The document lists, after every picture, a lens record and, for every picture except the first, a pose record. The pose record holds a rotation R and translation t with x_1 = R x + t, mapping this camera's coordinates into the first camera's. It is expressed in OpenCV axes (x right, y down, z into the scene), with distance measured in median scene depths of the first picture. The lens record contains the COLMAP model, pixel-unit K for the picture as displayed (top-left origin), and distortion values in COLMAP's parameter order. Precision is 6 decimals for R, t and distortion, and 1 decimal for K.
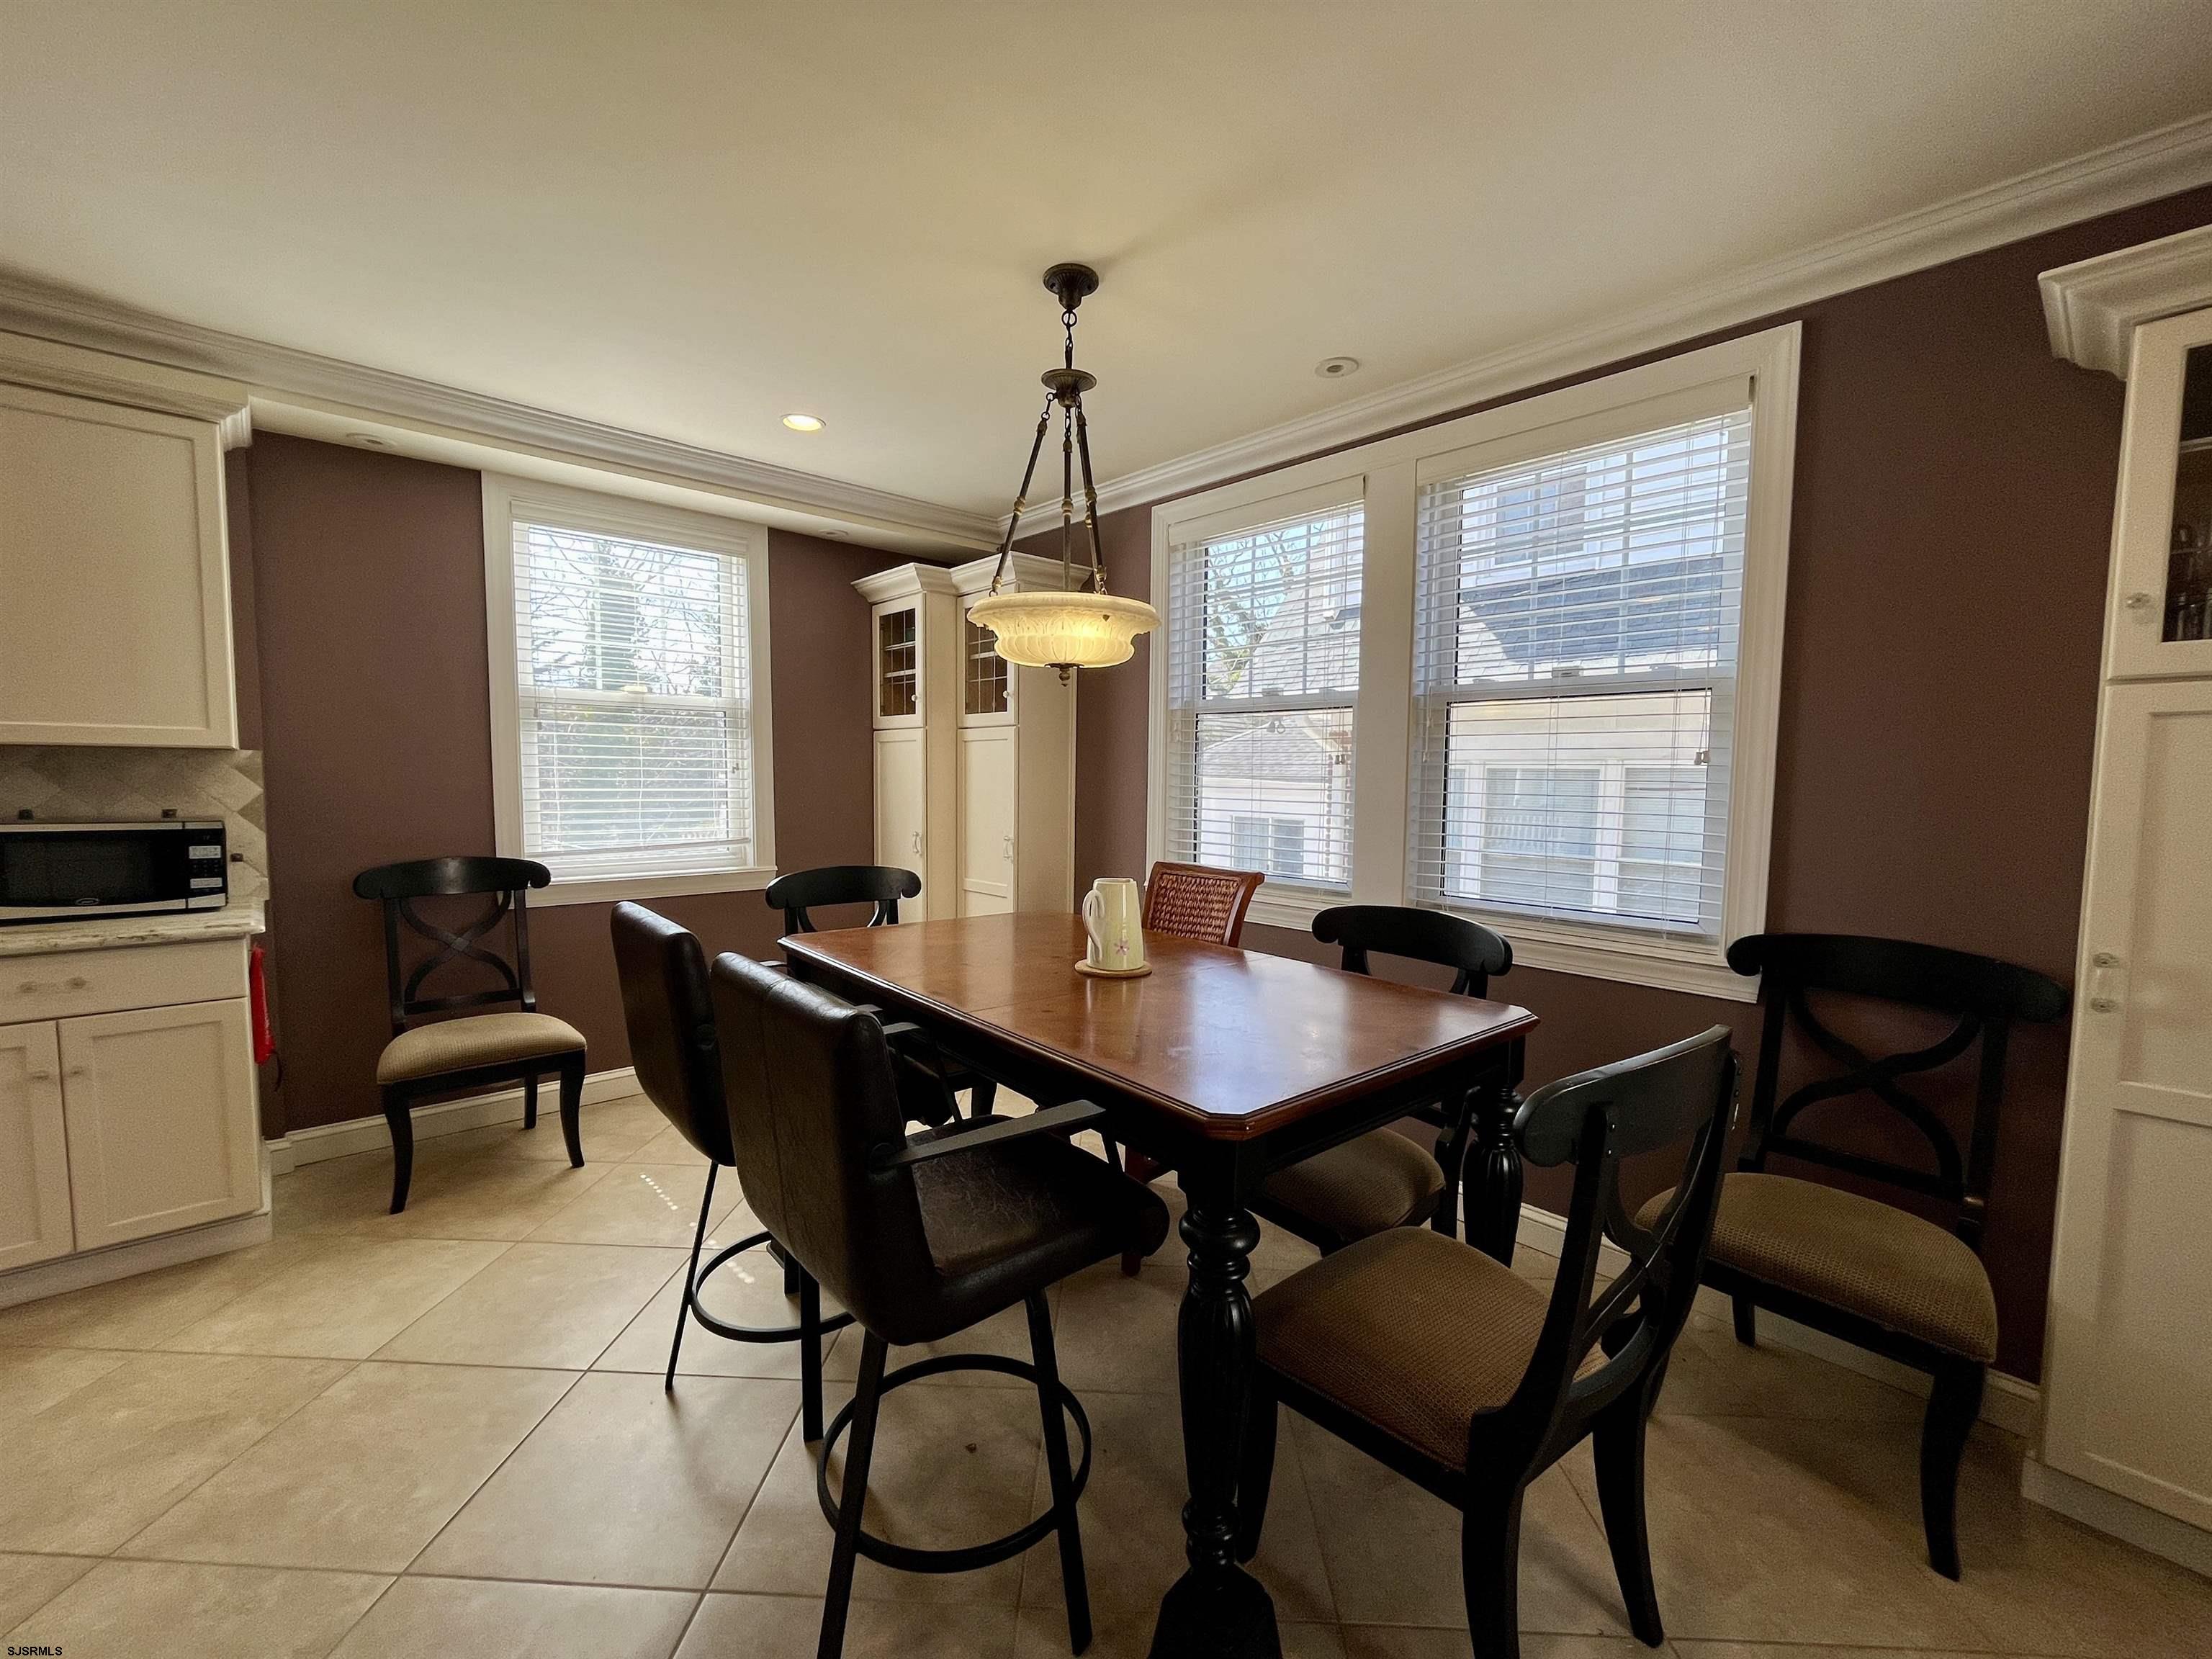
lens RADIAL K [[899.6, 0, 1113.8], [0, 899.6, 826.9], [0, 0, 1]] dist [-0.000933, -0.000440]
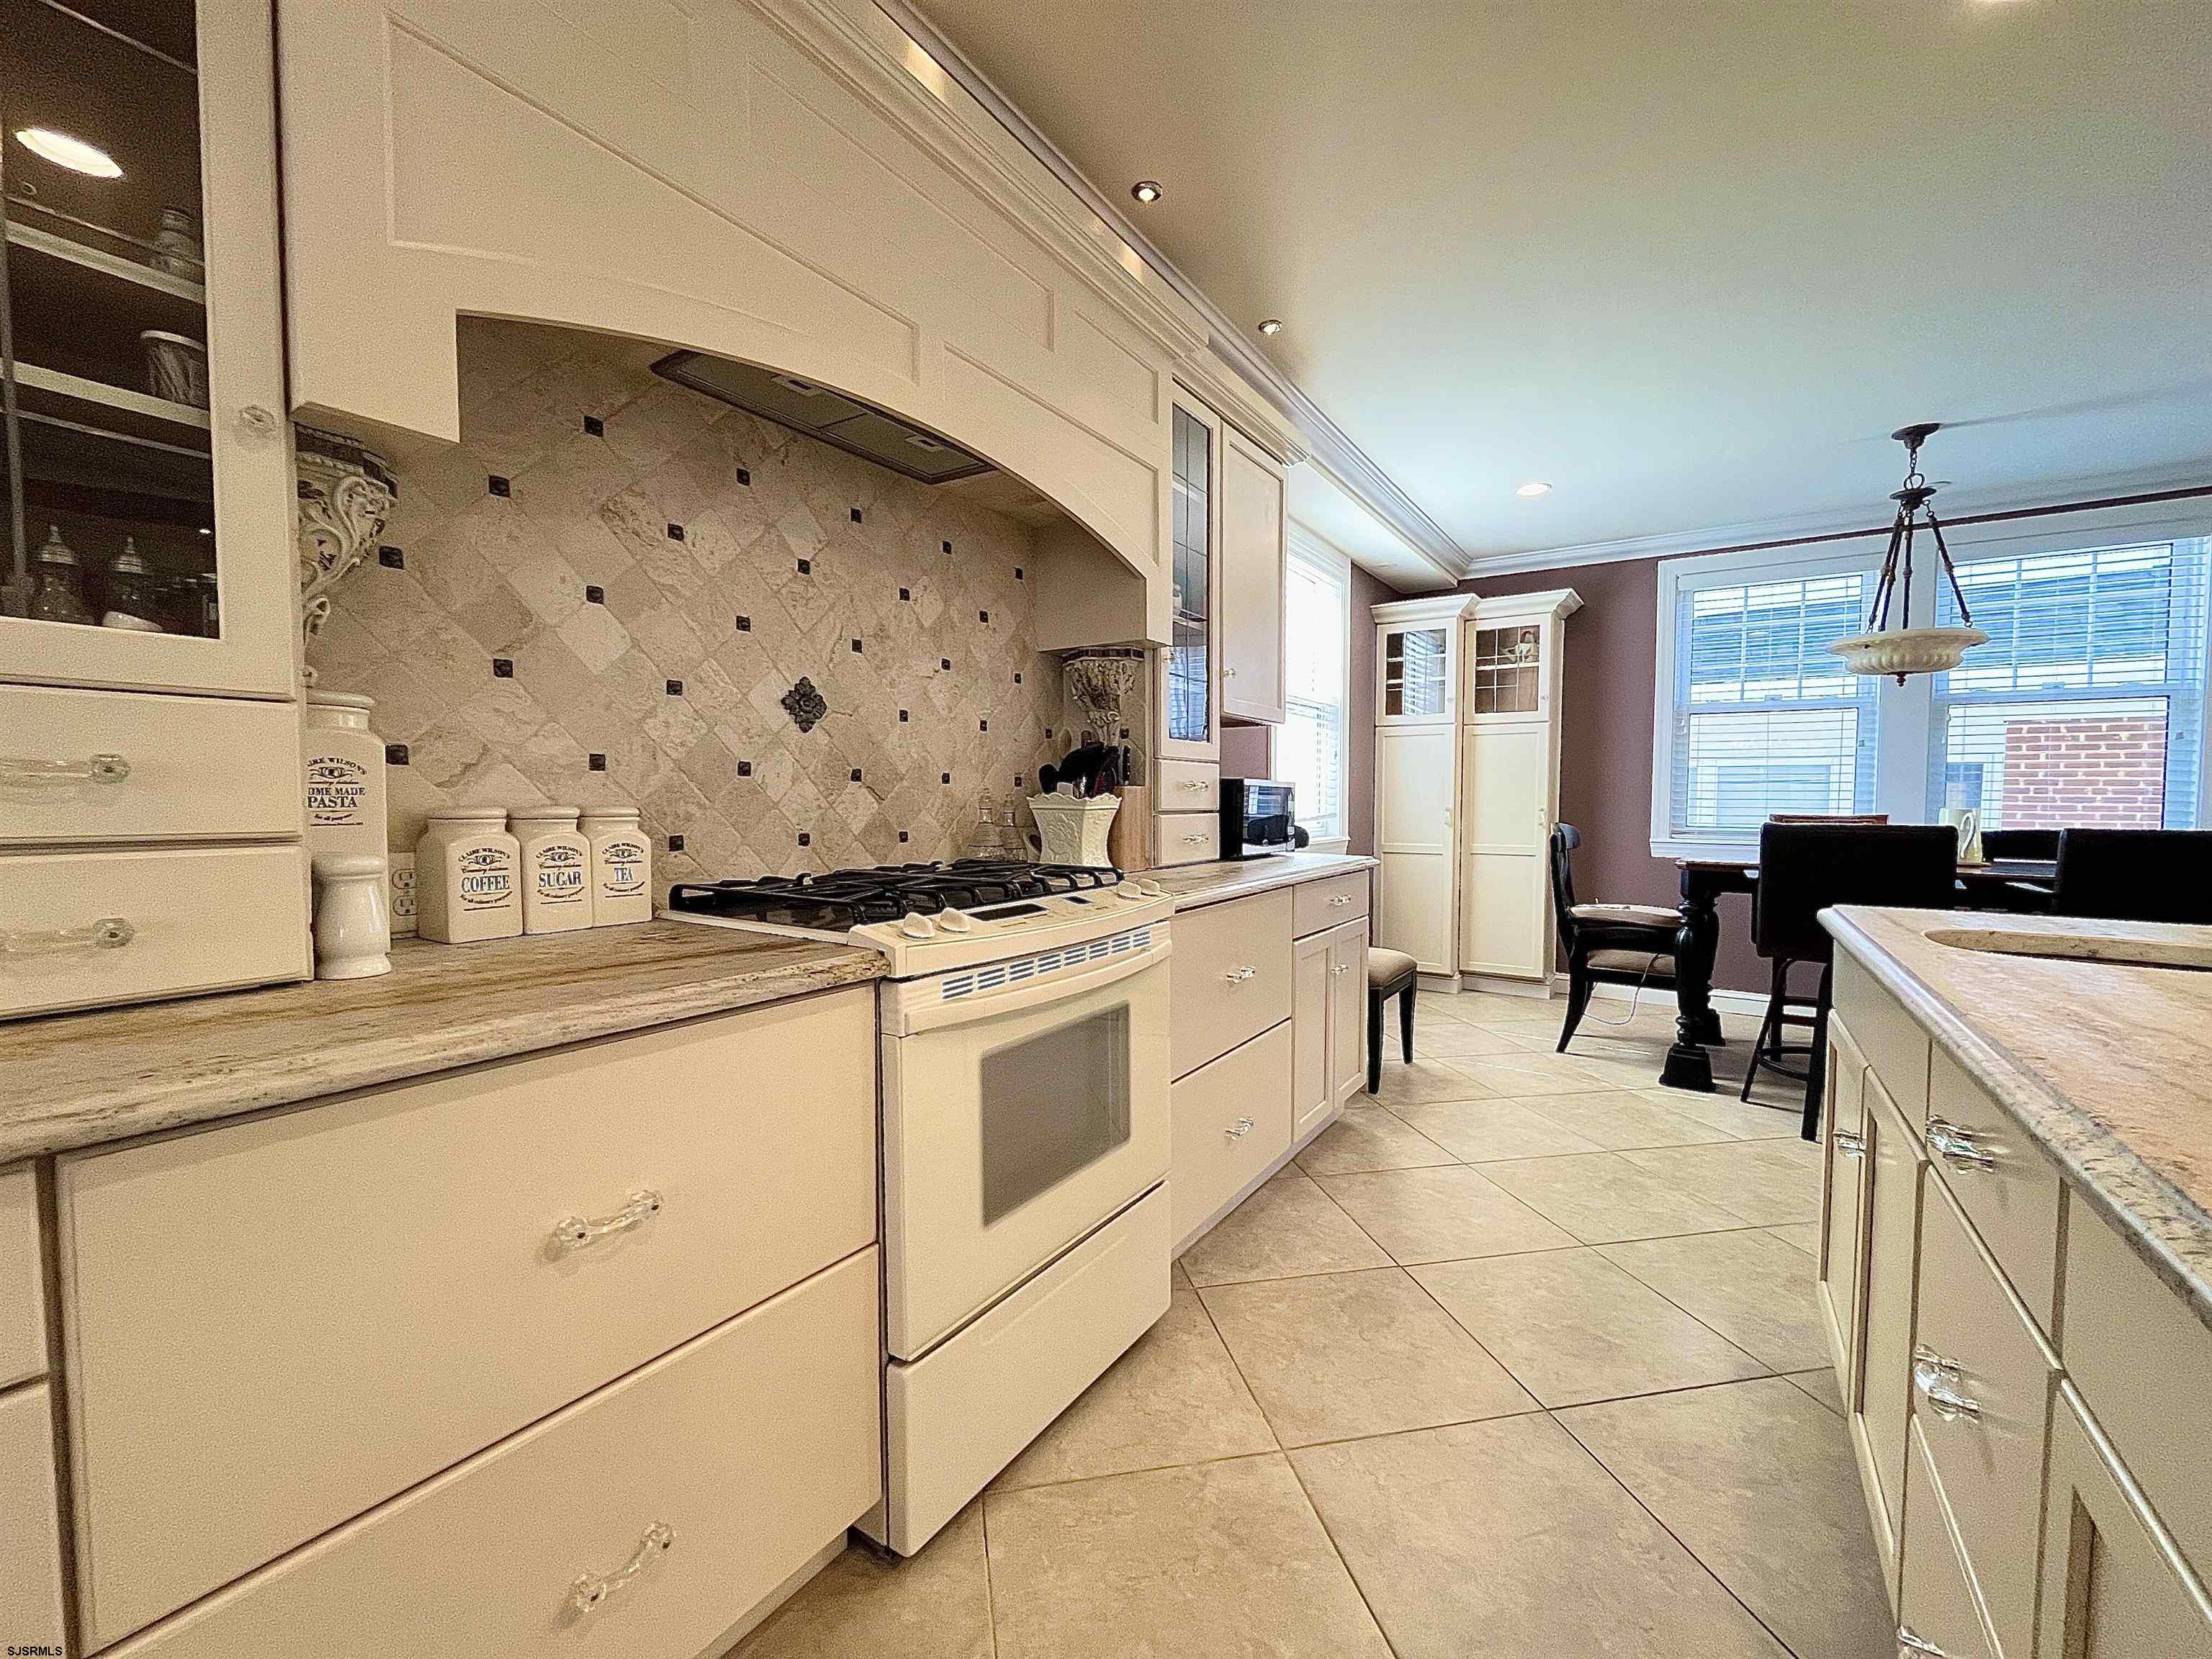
lens RADIAL K [[899.6, 0, 1095.6], [0, 899.6, 837.6], [0, 0, 1]] dist [-0.000933, -0.000440]
pose [[0.970955, -0.016573, 0.238688, -0.984696], [0.021663, 0.999590, -0.018714, 0.058802], [-0.238280, 0.023341, 0.970916, -0.089975]]
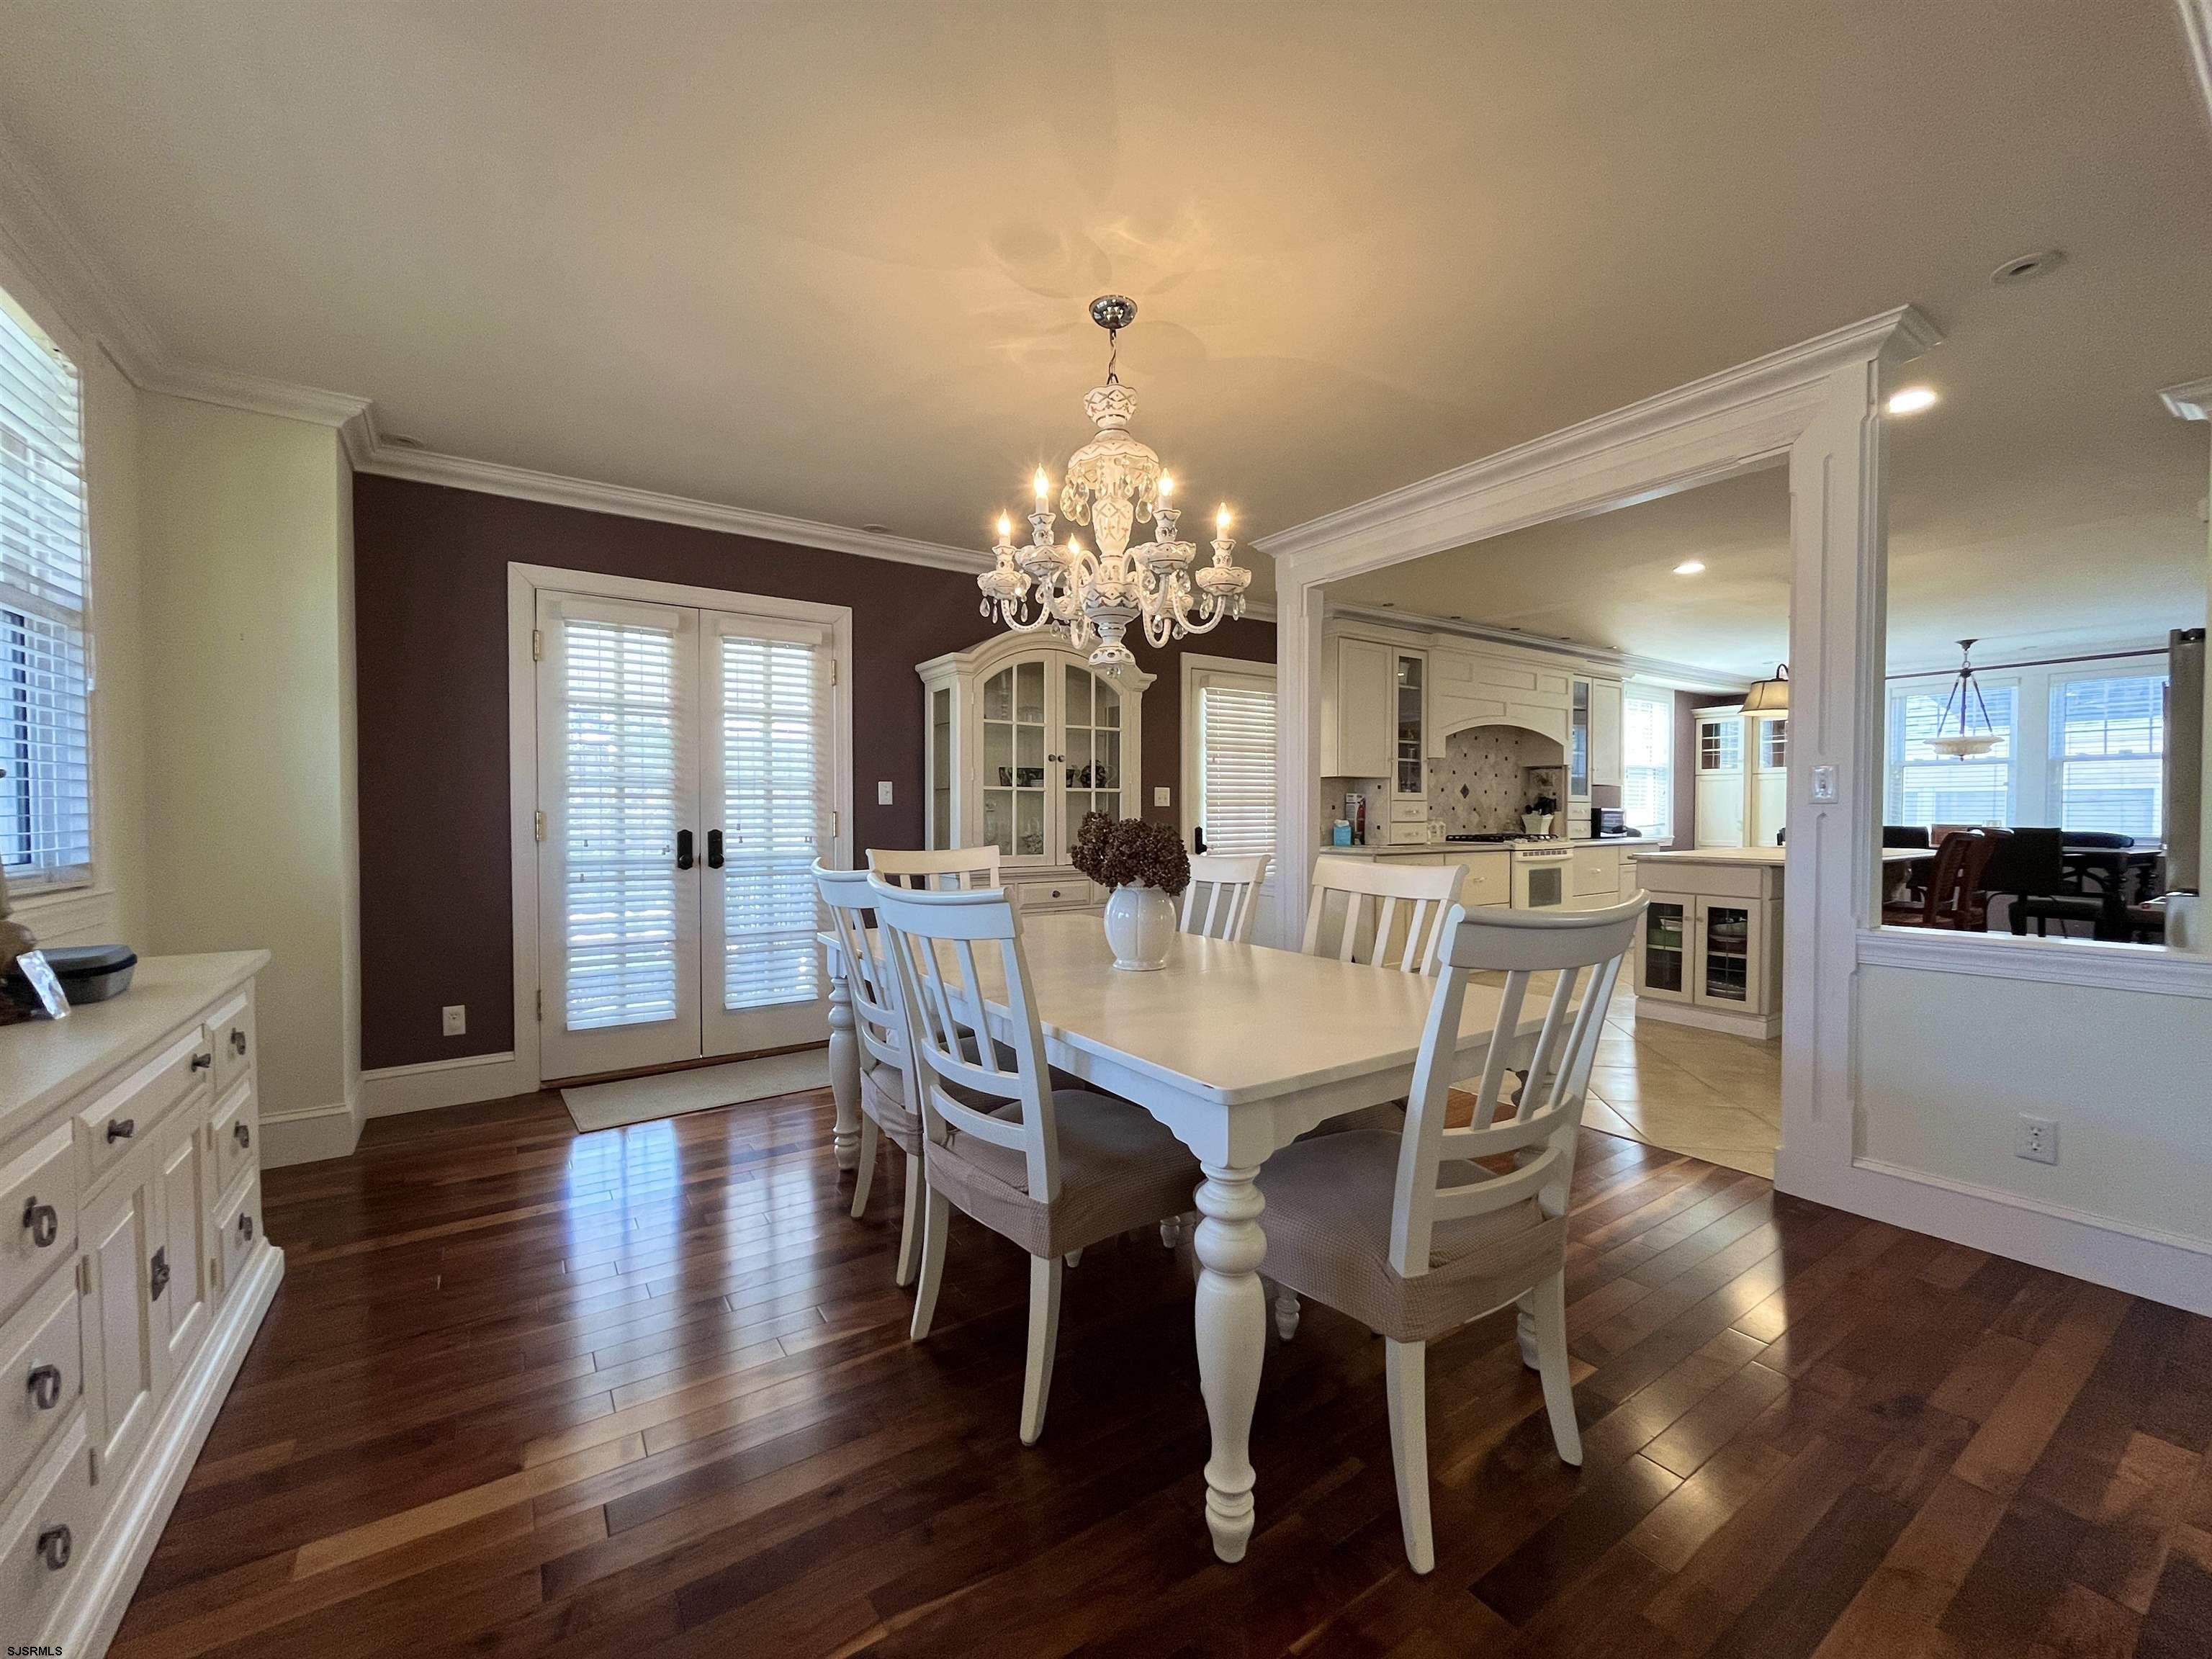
lens RADIAL K [[899.6, 0, 1093.3], [0, 899.6, 834.2], [0, 0, 1]] dist [-0.000933, -0.000440]
pose [[0.988934, -0.005392, -0.148255, -1.480381], [-0.001650, 0.998878, -0.047334, 0.148043], [0.148344, 0.047055, 0.987816, -1.458760]]
